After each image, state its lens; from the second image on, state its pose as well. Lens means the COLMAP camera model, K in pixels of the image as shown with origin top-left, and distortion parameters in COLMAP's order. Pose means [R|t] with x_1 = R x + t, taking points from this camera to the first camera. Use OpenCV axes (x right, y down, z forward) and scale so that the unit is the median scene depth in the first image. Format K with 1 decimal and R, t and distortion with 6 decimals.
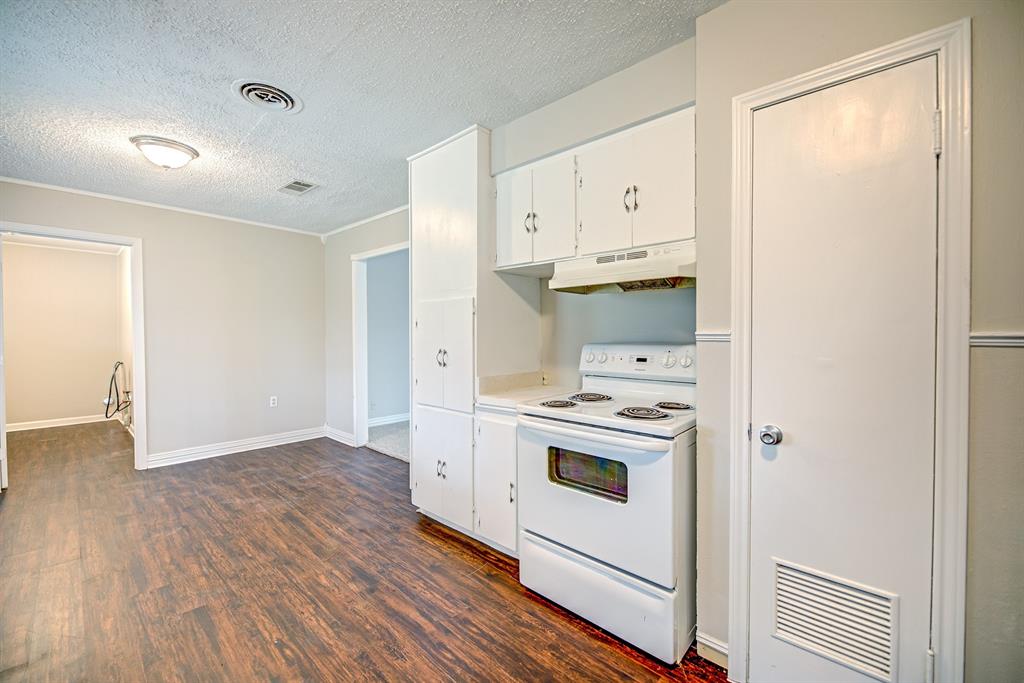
lens RADIAL K [[405.5, 0, 502.0], [0, 405.5, 337.6], [0, 0, 1]] dist [0.002288, -0.003264]
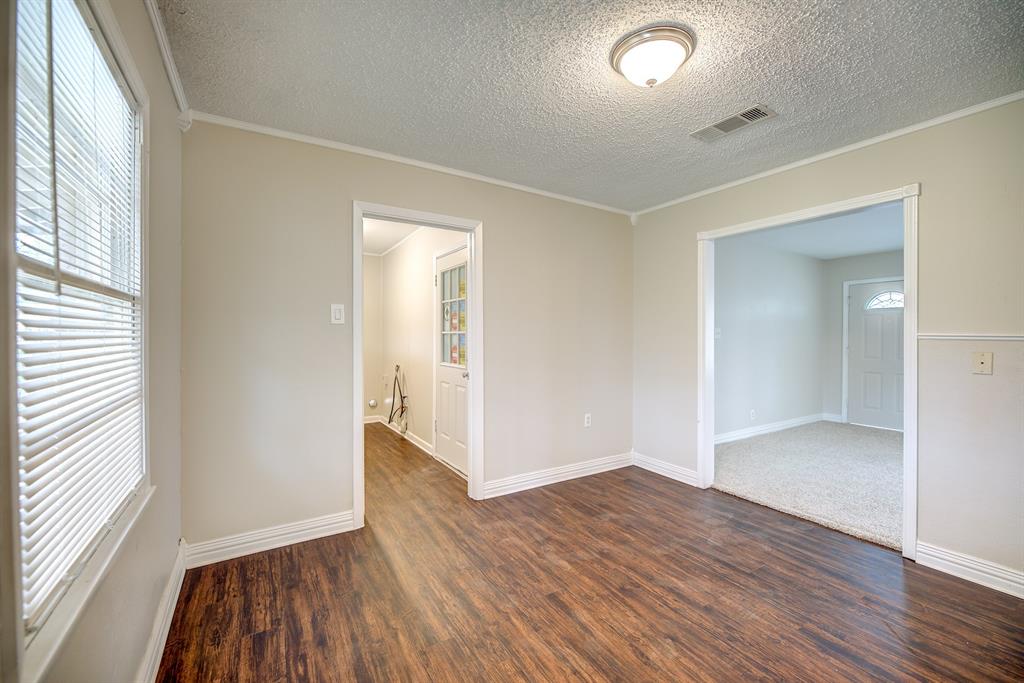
lens RADIAL K [[405.5, 0, 514.6], [0, 405.5, 338.7], [0, 0, 1]] dist [0.002288, -0.003264]
pose [[0.964373, 0.009944, -0.264360, -0.646513], [-0.010326, 0.999947, -0.000058, -0.004249], [0.264345, 0.002786, 0.964424, 0.235277]]
